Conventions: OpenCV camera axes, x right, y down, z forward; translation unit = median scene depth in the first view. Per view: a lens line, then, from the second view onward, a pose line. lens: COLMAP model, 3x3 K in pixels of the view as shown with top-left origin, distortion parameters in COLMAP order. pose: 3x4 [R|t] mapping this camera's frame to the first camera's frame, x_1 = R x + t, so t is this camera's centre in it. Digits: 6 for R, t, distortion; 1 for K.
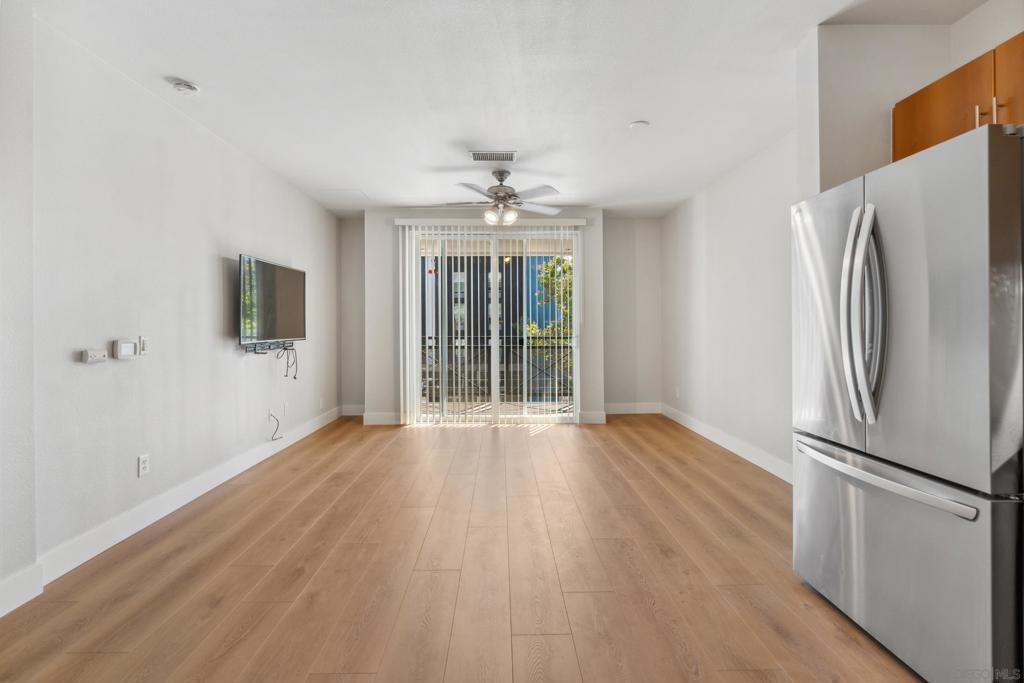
lens RADIAL K [[478.5, 0, 512.0], [0, 478.5, 341.5], [0, 0, 1]] dist [-0.001283, -0.000036]
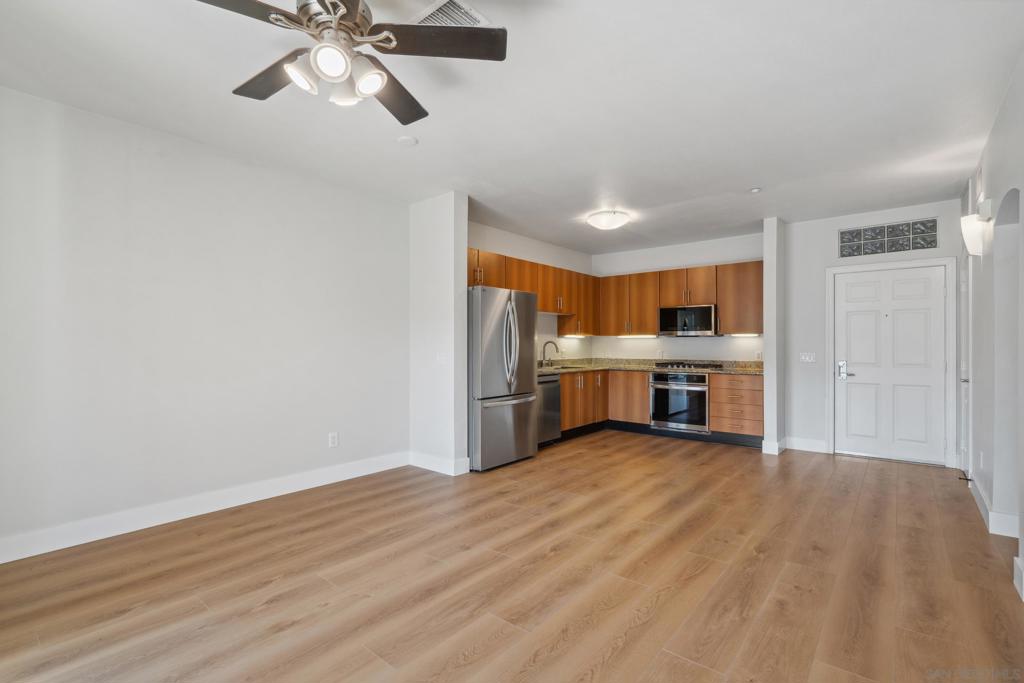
lens RADIAL K [[478.5, 0, 512.0], [0, 478.5, 341.5], [0, 0, 1]] dist [-0.001283, -0.000036]
pose [[-0.761127, 0.009631, 0.648531, -0.727327], [0.022580, 0.999677, 0.011655, -0.064657], [-0.648209, 0.023514, -0.761099, 2.213761]]
